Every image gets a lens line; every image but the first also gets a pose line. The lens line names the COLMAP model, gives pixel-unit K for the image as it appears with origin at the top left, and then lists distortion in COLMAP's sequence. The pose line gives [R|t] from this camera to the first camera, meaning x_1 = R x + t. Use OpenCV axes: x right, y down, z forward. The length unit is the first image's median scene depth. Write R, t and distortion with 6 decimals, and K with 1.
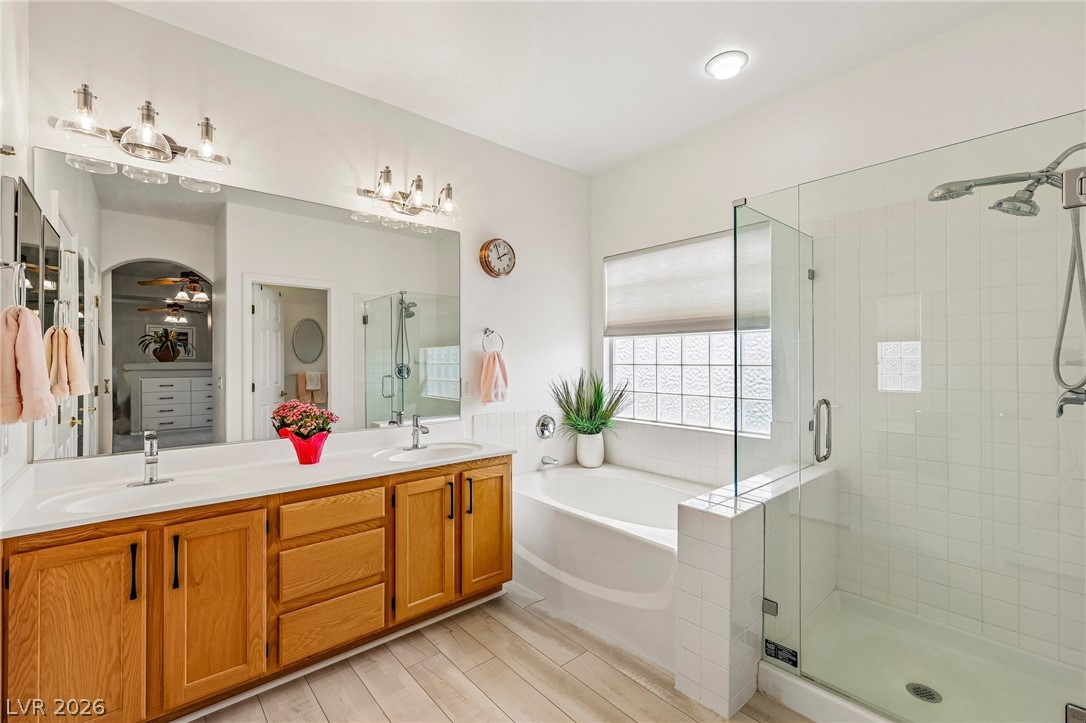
lens RADIAL K [[466.0, 0, 531.7], [0, 466.0, 356.4], [0, 0, 1]] dist [0.004037, 0.000554]
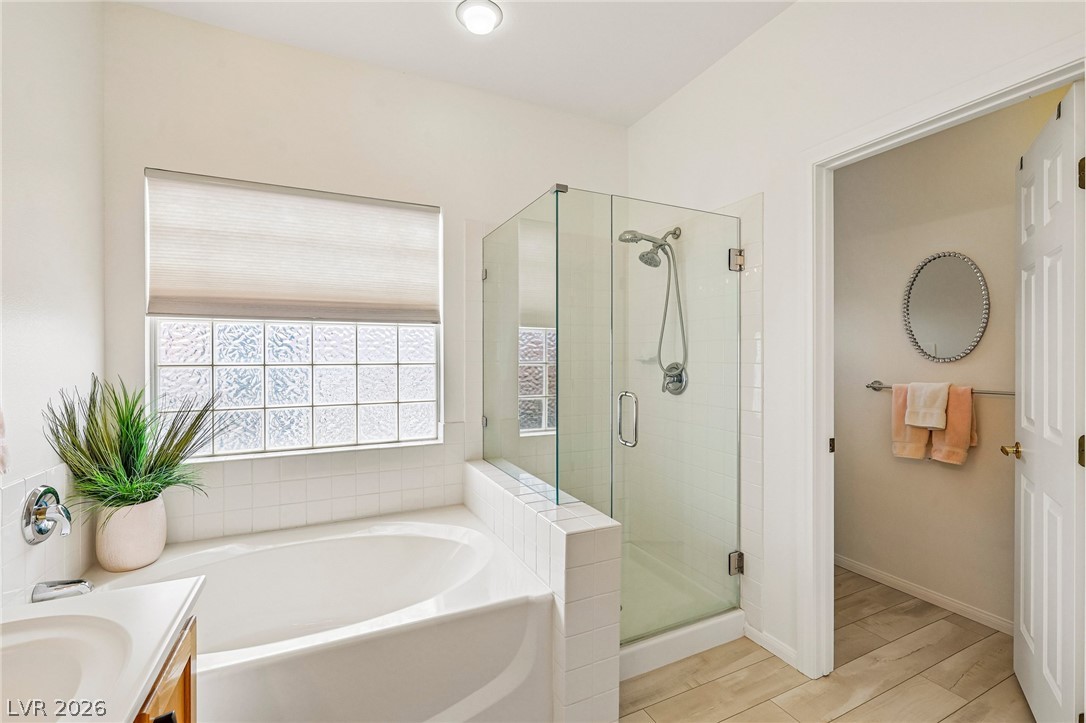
lens RADIAL K [[466.0, 0, 528.3], [0, 466.0, 358.0], [0, 0, 1]] dist [0.004037, 0.000554]
pose [[0.268730, 0.000483, 0.963216, -0.302361], [-0.007501, 0.999971, 0.001591, 0.005001], [-0.963186, -0.007653, 0.268725, 0.525076]]
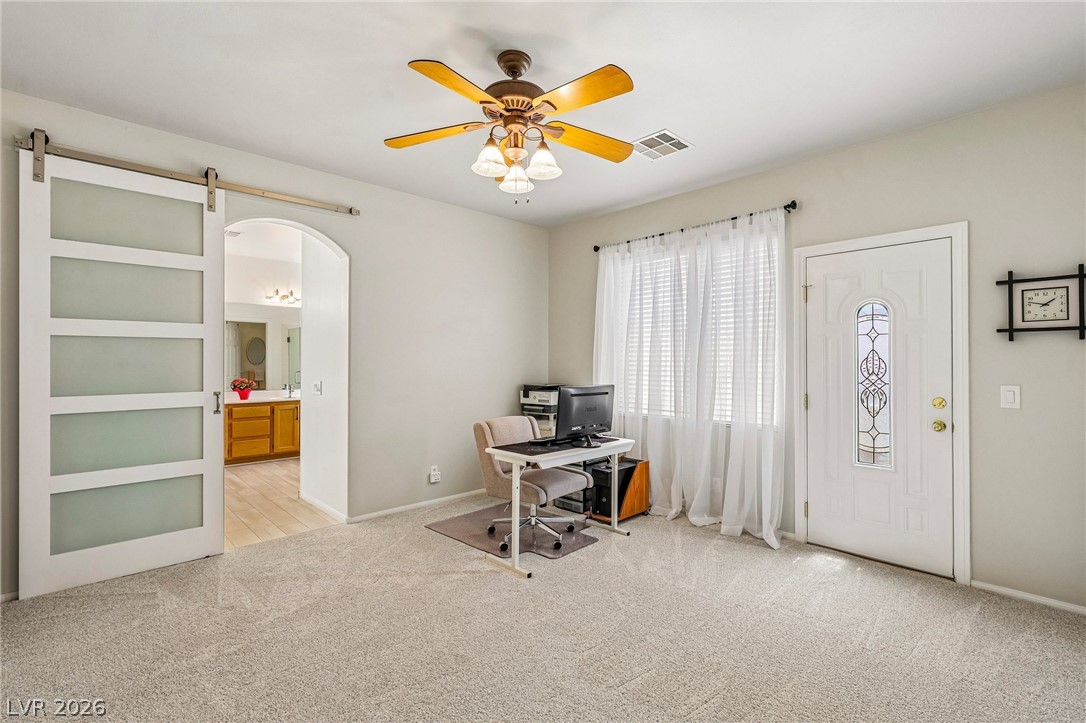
lens RADIAL K [[477.4, 0, 546.3], [0, 477.4, 361.3], [0, 0, 1]] dist [0.000139, 0.000021]
pose [[0.997881, 0.005617, 0.064827, 0.855407], [-0.005748, 0.999982, 0.001831, -0.012281], [-0.064816, -0.002199, 0.997895, -1.474408]]
